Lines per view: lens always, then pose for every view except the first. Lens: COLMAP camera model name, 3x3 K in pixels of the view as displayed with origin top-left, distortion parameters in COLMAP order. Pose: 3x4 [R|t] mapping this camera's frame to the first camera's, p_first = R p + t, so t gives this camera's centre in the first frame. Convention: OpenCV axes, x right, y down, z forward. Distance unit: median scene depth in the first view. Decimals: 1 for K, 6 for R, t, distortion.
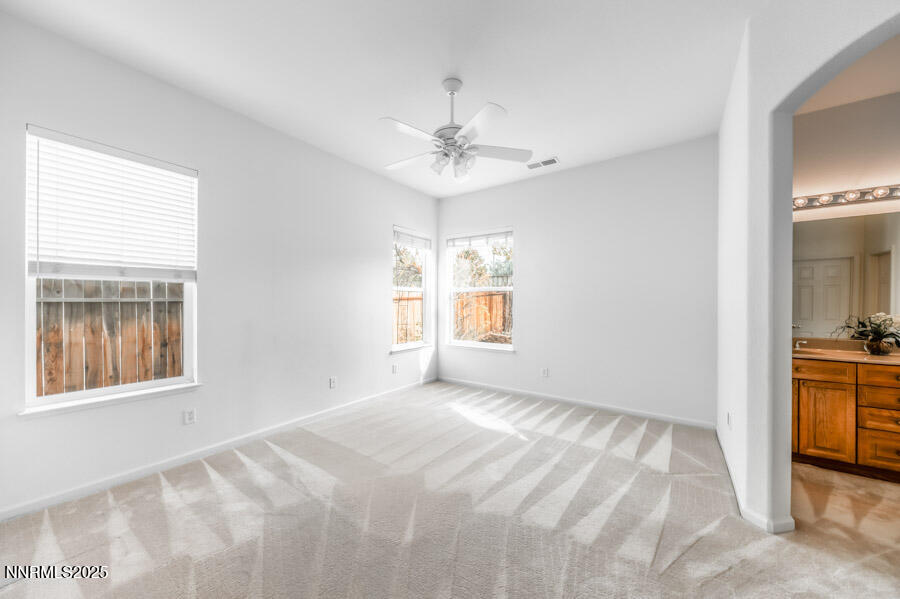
lens RADIAL K [[314.2, 0, 456.4], [0, 314.2, 304.5], [0, 0, 1]] dist [0.001589, -0.001084]
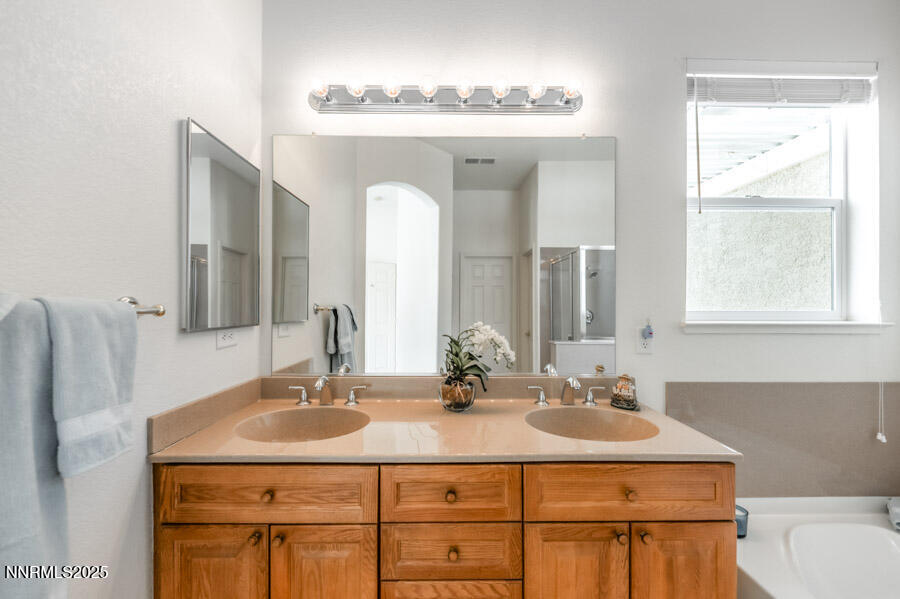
lens RADIAL K [[336.6, 0, 447.3], [0, 336.6, 304.3], [0, 0, 1]] dist [0.002642, -0.001050]
pose [[0.814288, 0.001637, 0.580459, 1.075568], [0.002921, 0.999972, -0.006917, -0.002073], [-0.580454, 0.007328, 0.814260, 0.606834]]
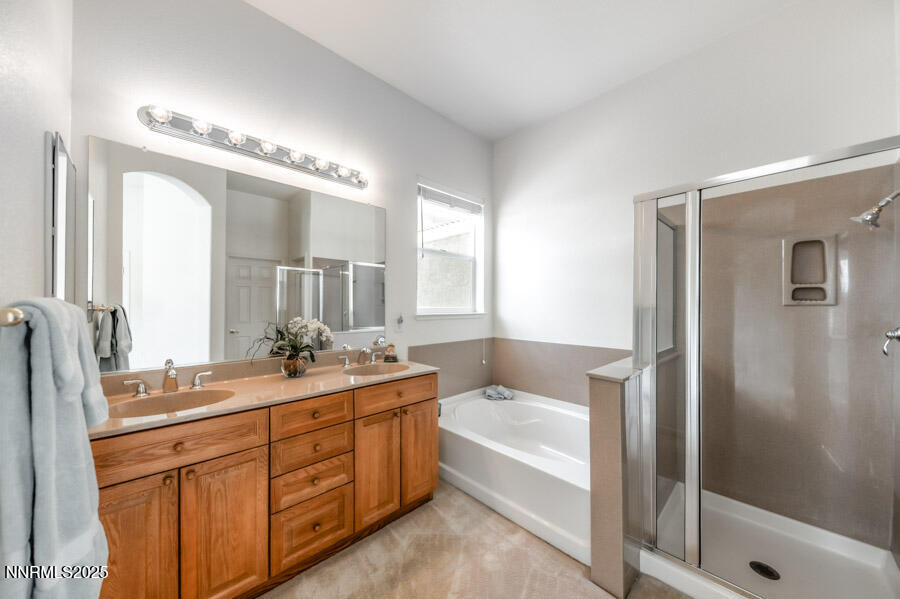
lens RADIAL K [[314.2, 0, 453.3], [0, 314.2, 300.3], [0, 0, 1]] dist [0.001589, -0.001084]
pose [[0.179870, 0.012930, 0.983605, 0.727463], [0.004627, 0.999891, -0.013990, -0.004715], [-0.983680, 0.007068, 0.179790, 0.533716]]
